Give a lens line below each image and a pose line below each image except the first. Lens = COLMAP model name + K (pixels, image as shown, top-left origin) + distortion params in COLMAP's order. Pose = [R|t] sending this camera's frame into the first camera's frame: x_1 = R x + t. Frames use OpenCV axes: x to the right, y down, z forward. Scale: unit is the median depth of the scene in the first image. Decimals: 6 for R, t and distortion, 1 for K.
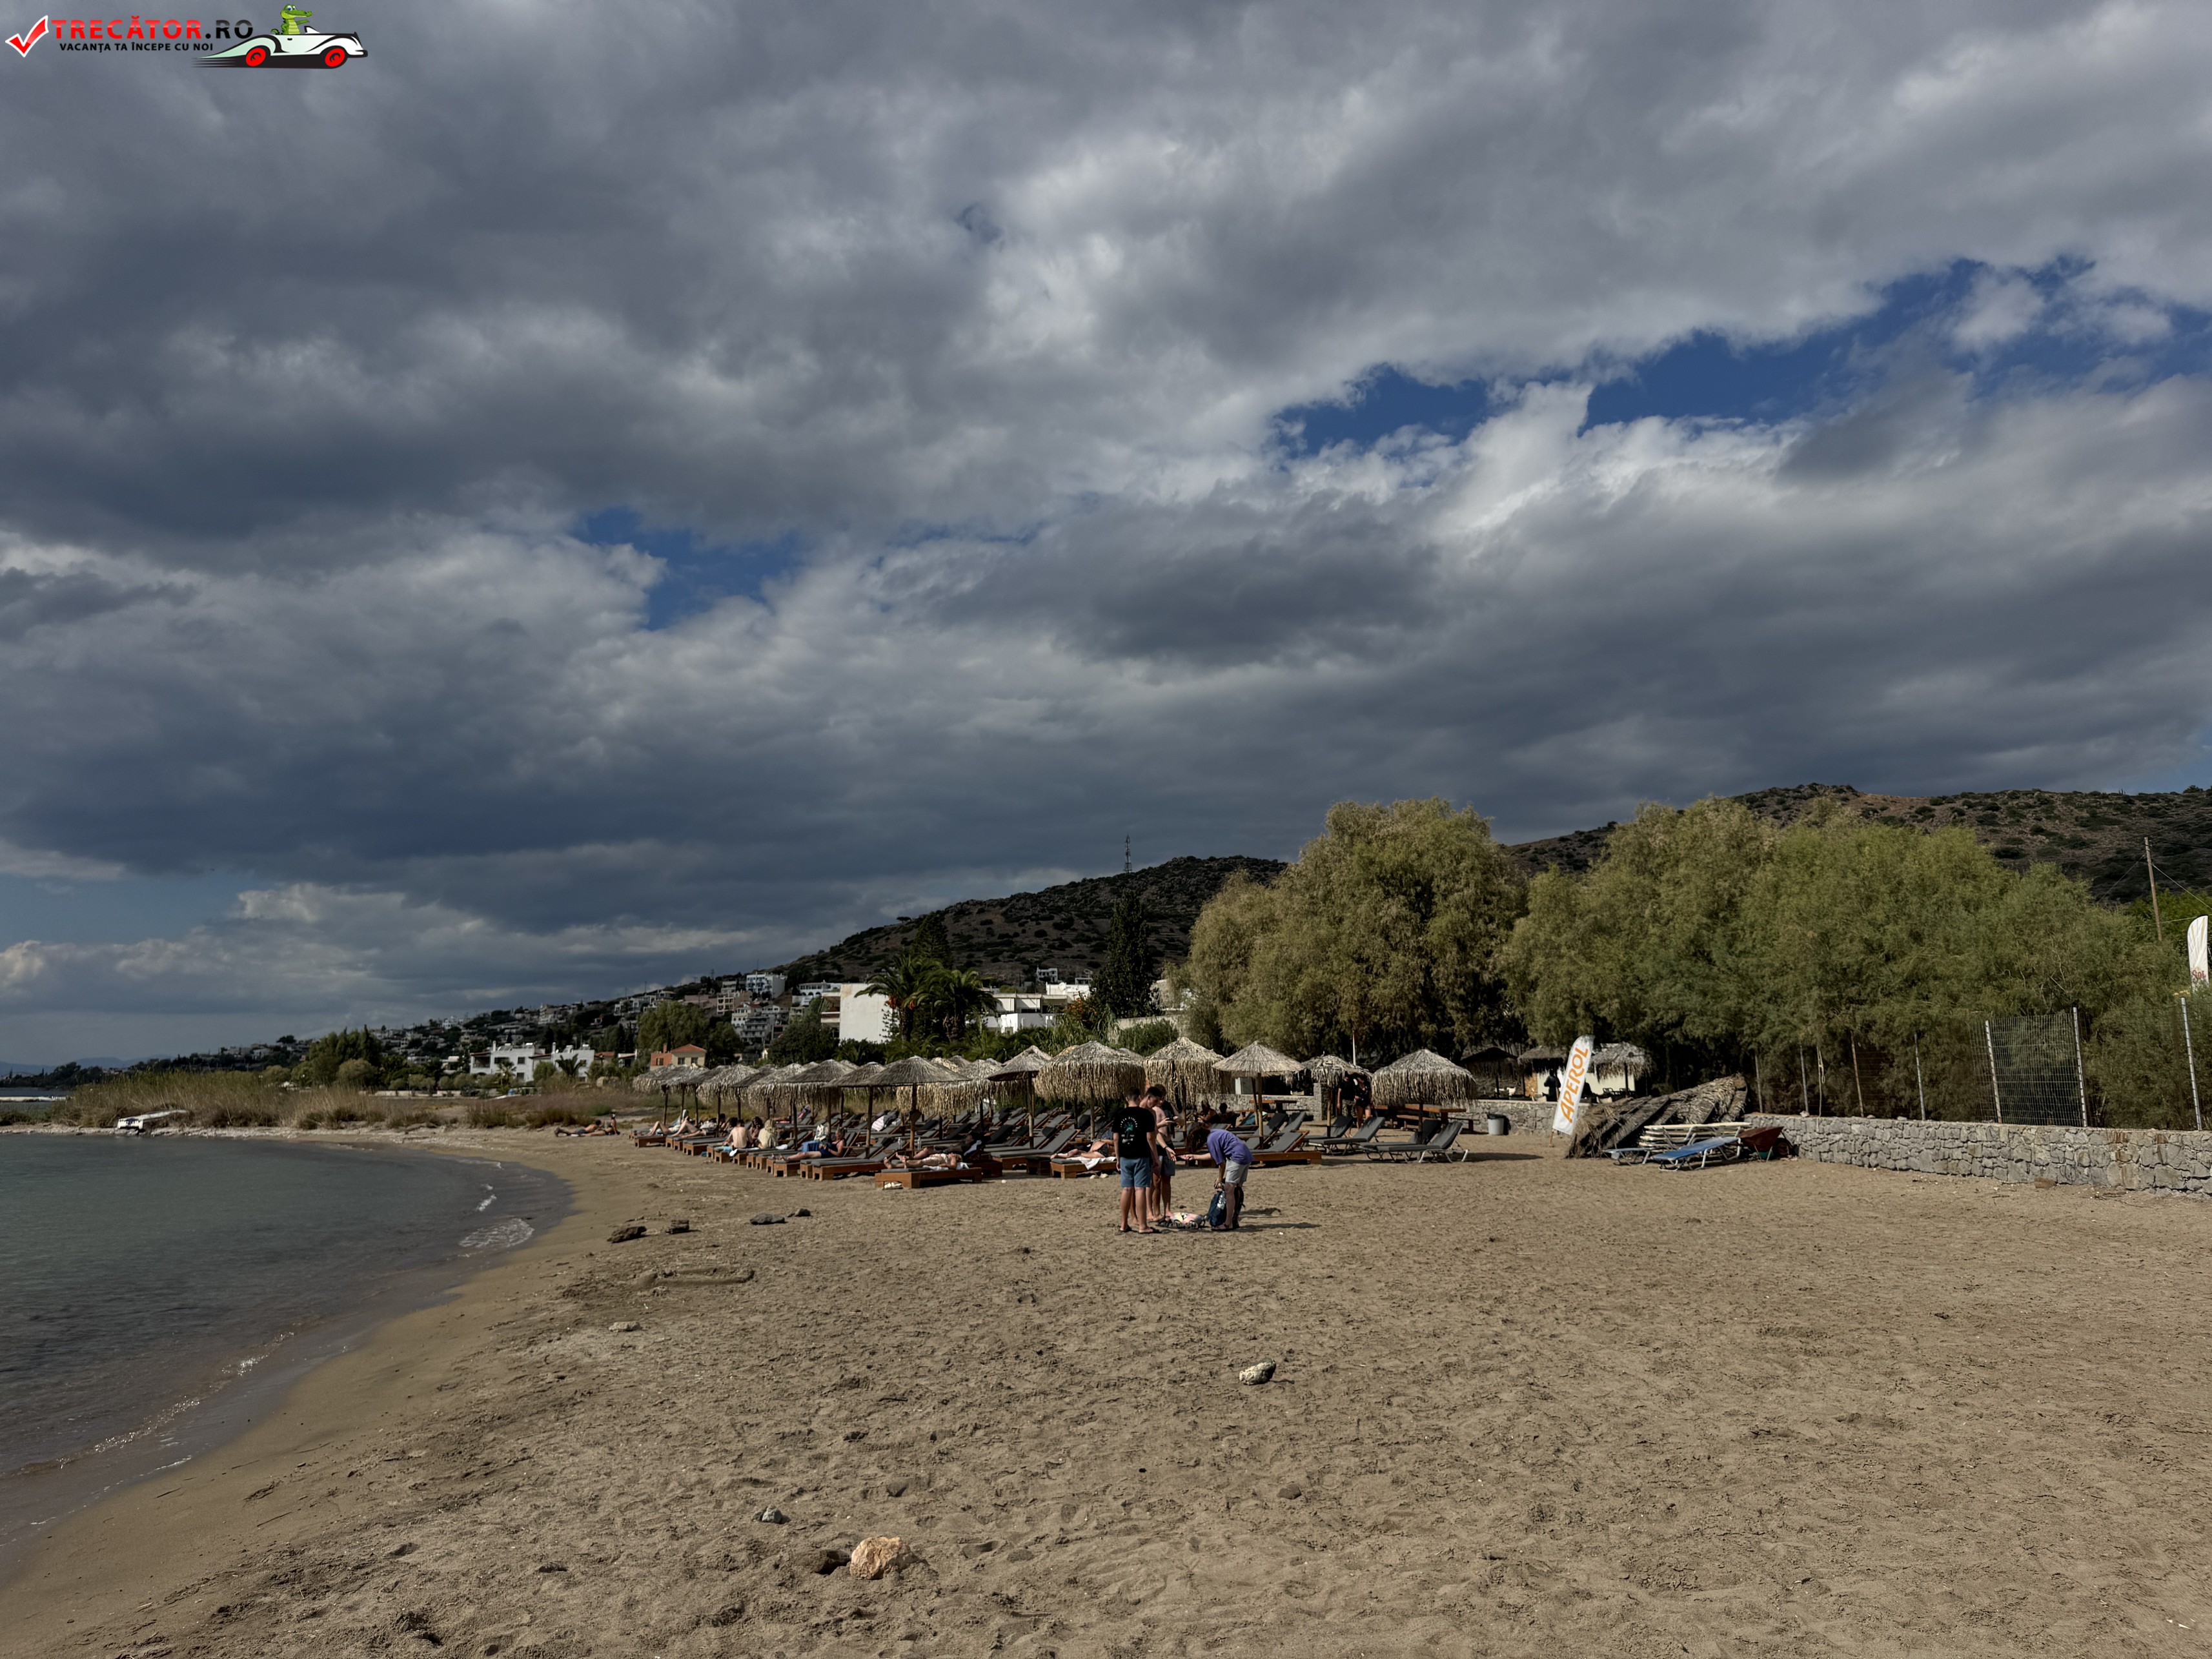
lens RADIAL K [[1600.1, 0, 1107.4], [0, 1600.1, 800.4], [0, 0, 1]] dist [0.059049, -0.072535]
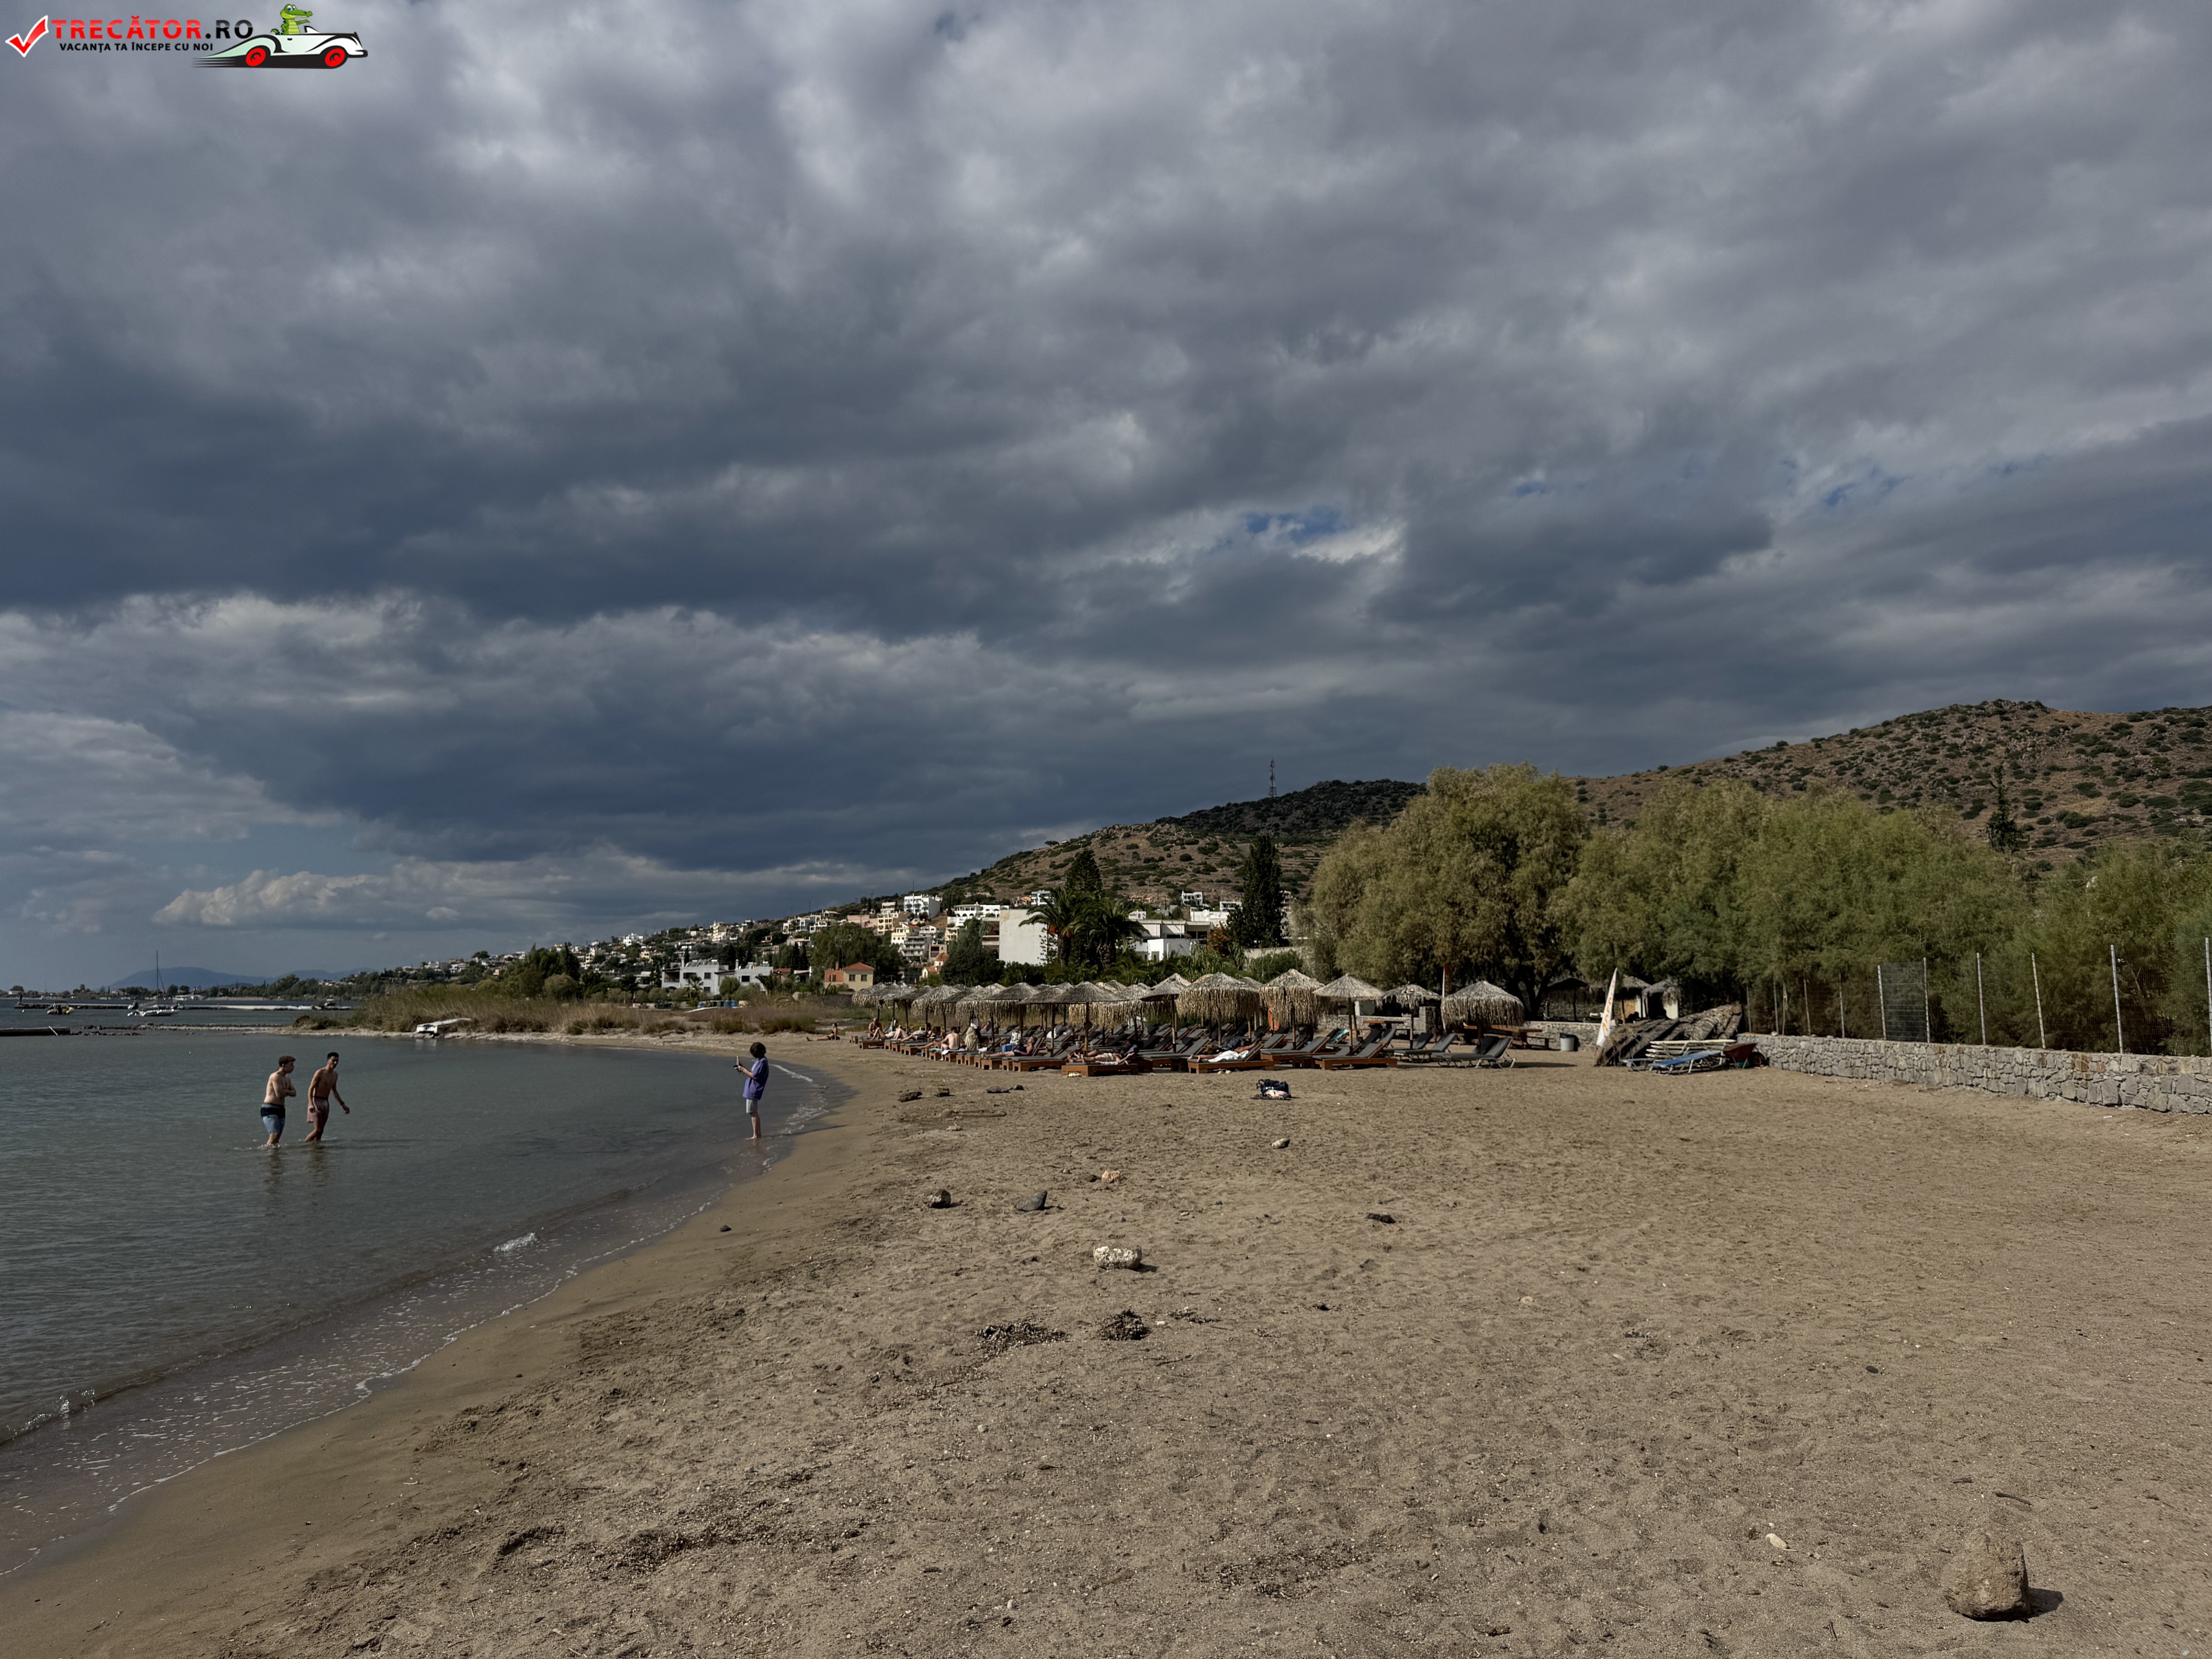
lens RADIAL K [[1600.1, 0, 1096.5], [0, 1600.1, 815.4], [0, 0, 1]] dist [0.059049, -0.072535]
pose [[0.995226, -0.000733, -0.097596, 0.007625], [0.006376, 0.998324, 0.057522, -0.023523], [0.097390, -0.057870, 0.993562, -0.132348]]
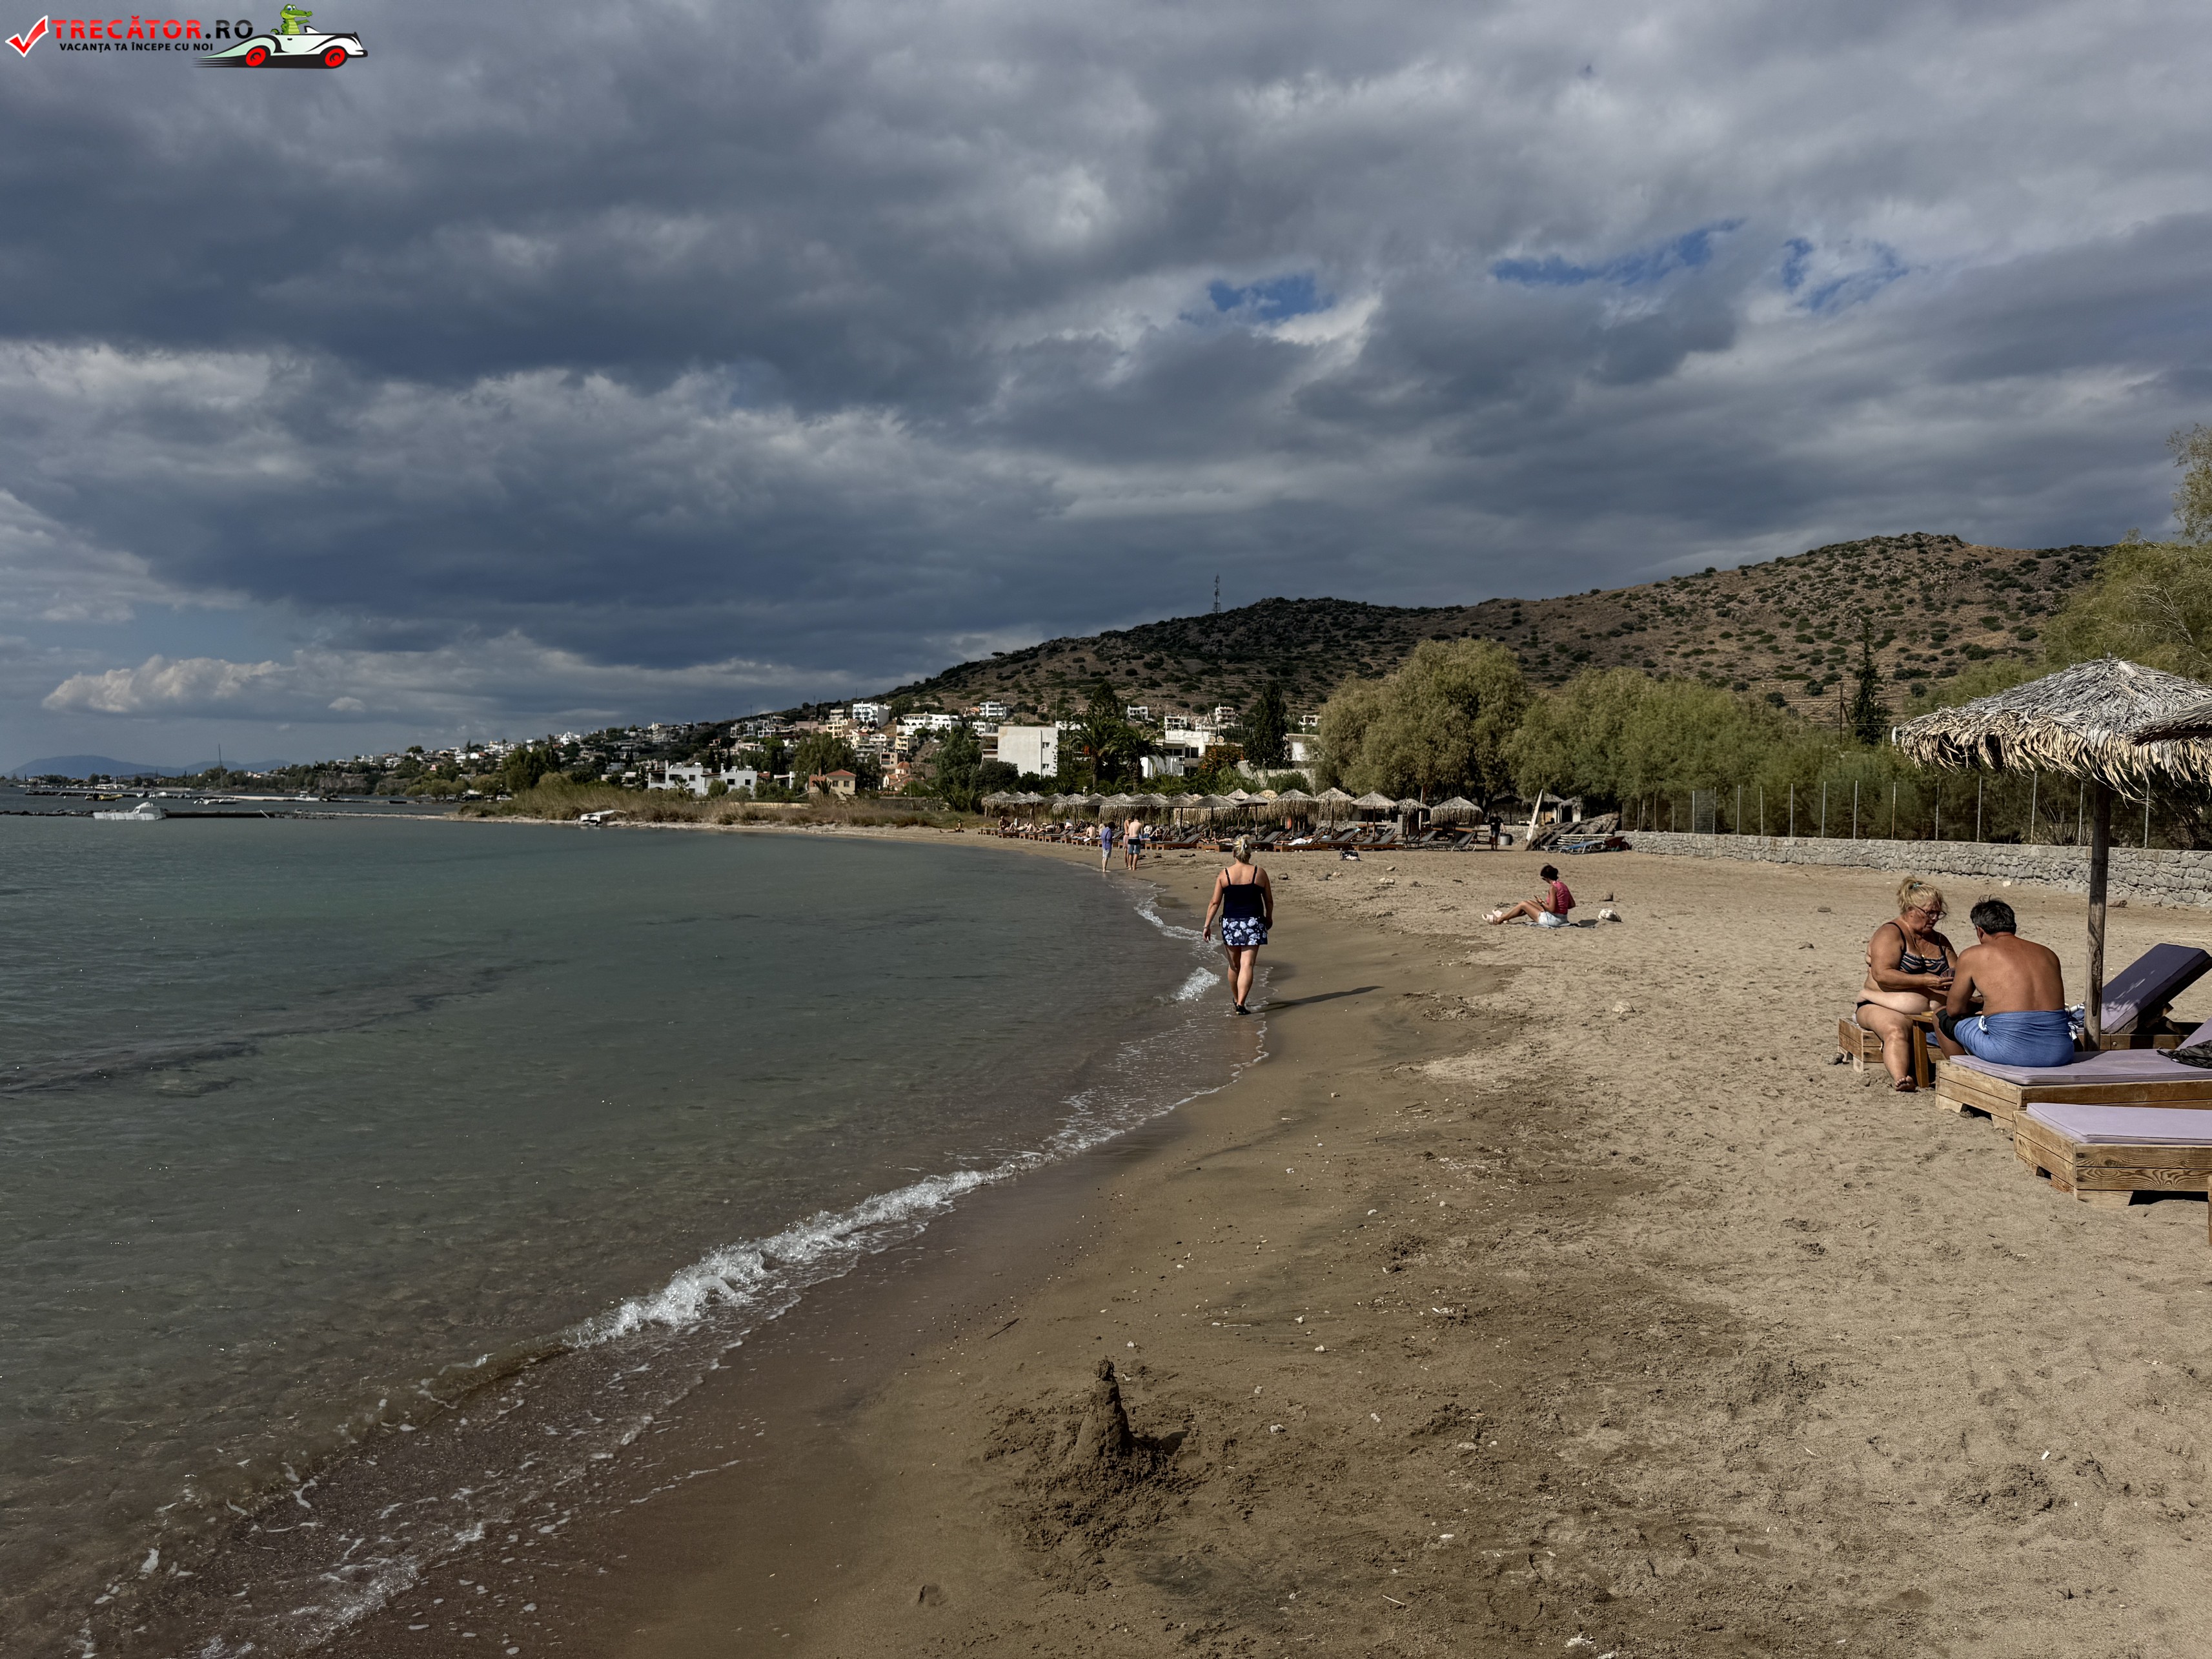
lens RADIAL K [[1622.9, 0, 1145.1], [0, 1622.9, 903.2], [0, 0, 1]] dist [0.094374, -0.090613]
pose [[0.999389, 0.029402, -0.018875, -0.068092], [-0.024374, 0.973758, 0.226279, -0.074925], [0.025032, -0.225680, 0.973880, -0.459878]]
